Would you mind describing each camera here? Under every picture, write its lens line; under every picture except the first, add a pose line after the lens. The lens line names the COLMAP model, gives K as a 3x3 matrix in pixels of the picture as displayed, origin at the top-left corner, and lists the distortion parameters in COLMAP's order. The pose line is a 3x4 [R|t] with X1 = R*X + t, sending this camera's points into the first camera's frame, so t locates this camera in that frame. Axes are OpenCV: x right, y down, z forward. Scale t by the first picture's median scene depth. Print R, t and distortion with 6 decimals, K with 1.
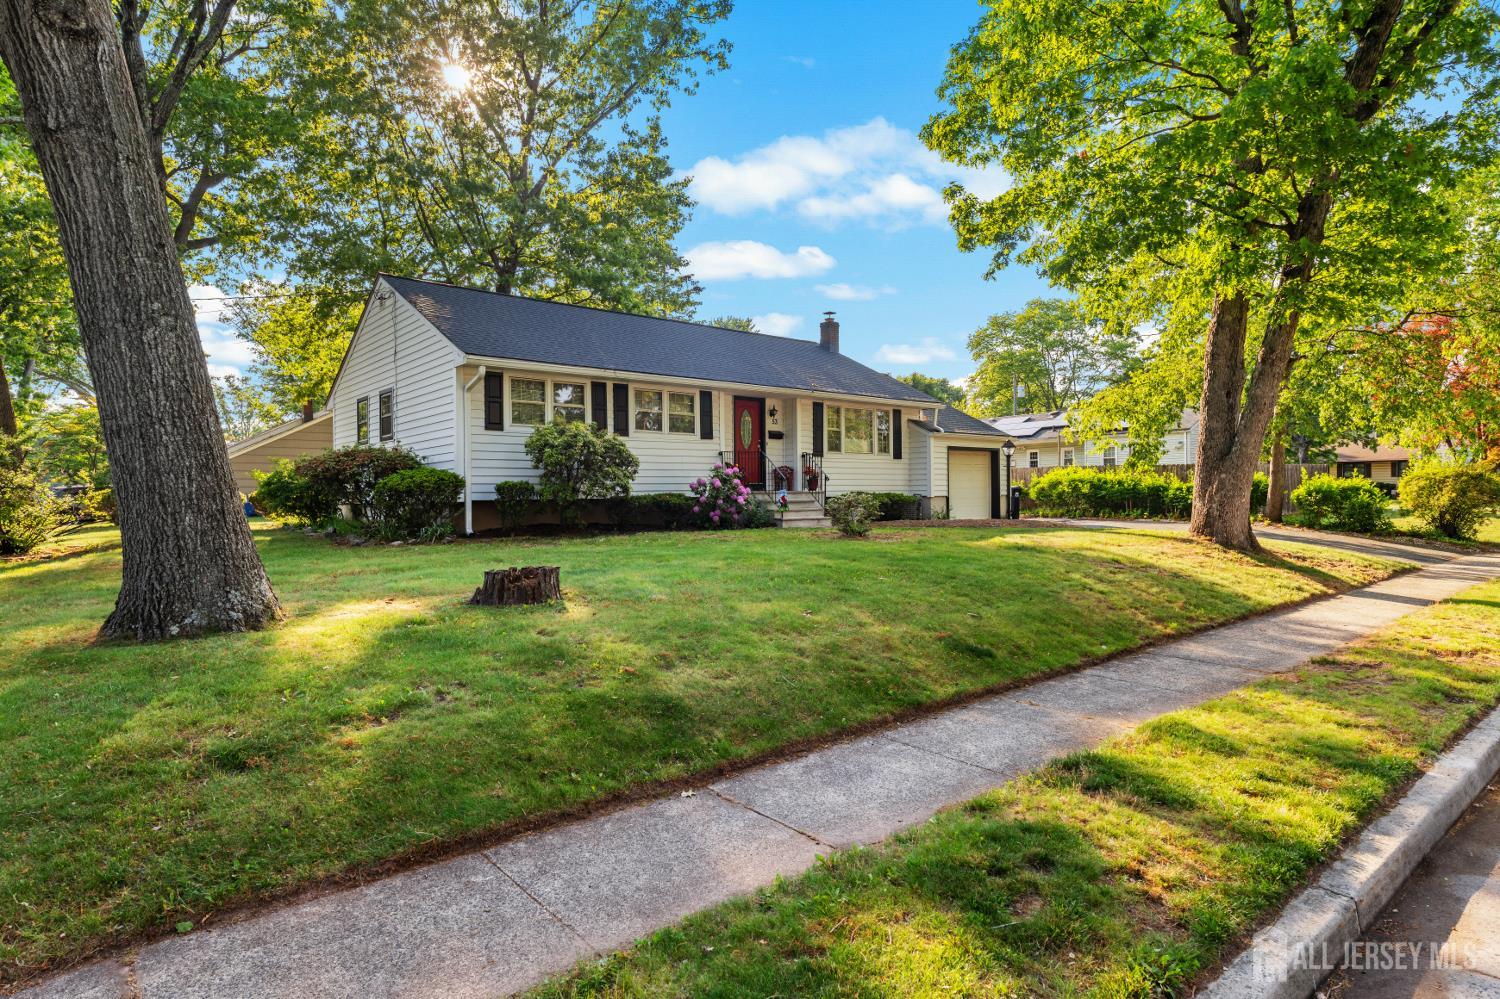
lens RADIAL K [[788.3, 0, 748.6], [0, 788.3, 497.0], [0, 0, 1]] dist [-0.001450, -0.000046]
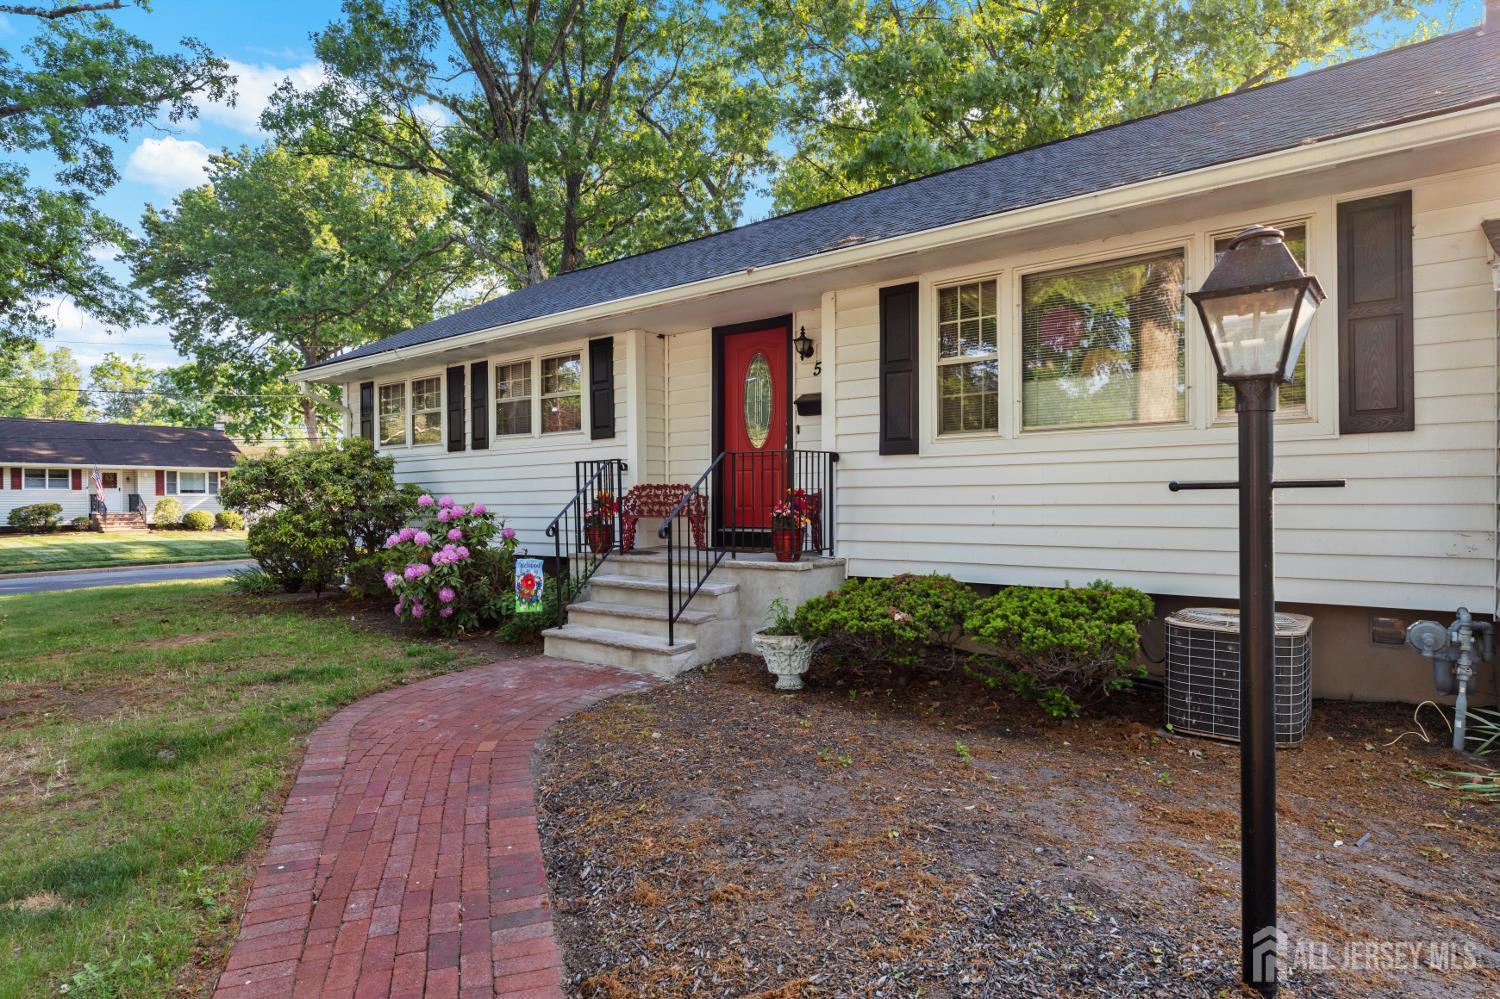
lens RADIAL K [[788.3, 0, 747.9], [0, 788.3, 495.2], [0, 0, 1]] dist [-0.001450, -0.000046]
pose [[0.225949, 0.002113, -0.974137, 0.391396], [-0.001502, 0.999997, 0.001820, -0.036950], [0.974138, 0.001052, 0.225951, 0.893074]]
